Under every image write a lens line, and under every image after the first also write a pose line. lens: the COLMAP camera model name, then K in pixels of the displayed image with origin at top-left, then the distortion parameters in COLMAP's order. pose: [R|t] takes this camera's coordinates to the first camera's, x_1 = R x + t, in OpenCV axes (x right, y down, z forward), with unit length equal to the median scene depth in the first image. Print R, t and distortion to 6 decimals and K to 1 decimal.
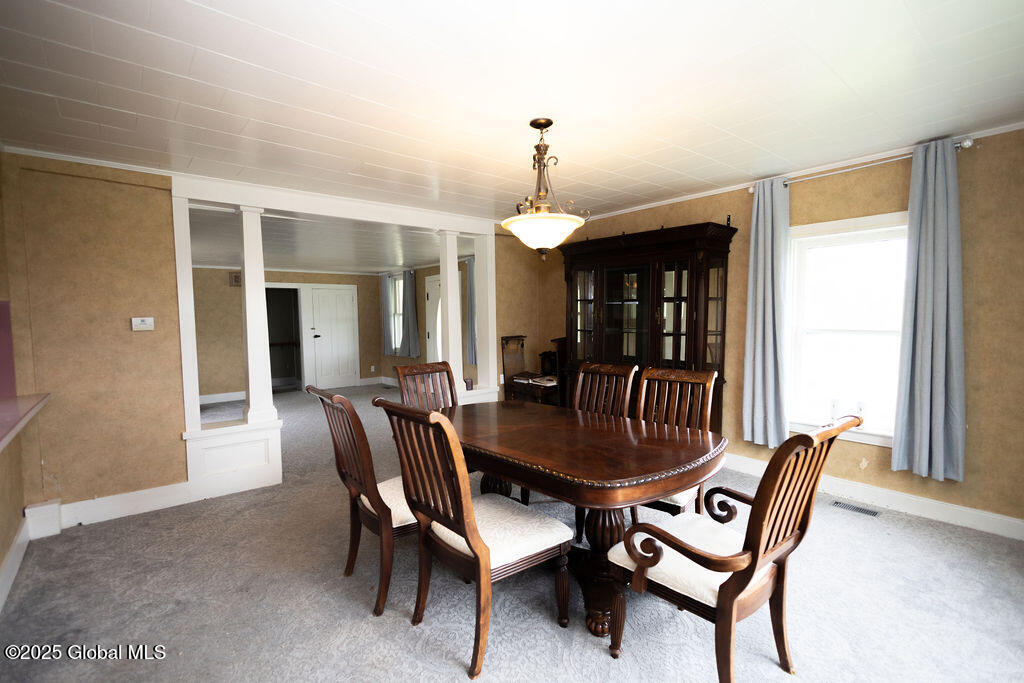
lens RADIAL K [[468.9, 0, 517.2], [0, 468.9, 343.8], [0, 0, 1]] dist [0.003293, -0.003216]
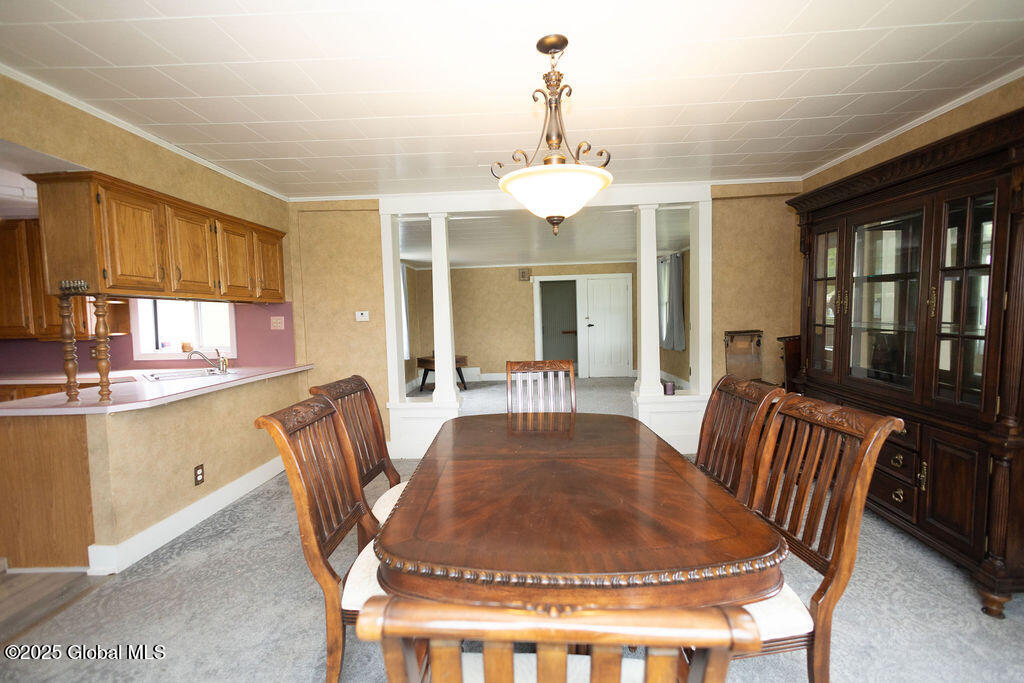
lens RADIAL K [[468.9, 0, 510.5], [0, 468.9, 344.5], [0, 0, 1]] dist [0.003293, -0.003216]
pose [[0.728151, 0.044048, -0.683999, 0.401919], [-0.024491, 0.998968, 0.038260, -0.023901], [0.684979, -0.011107, 0.728479, 0.327985]]
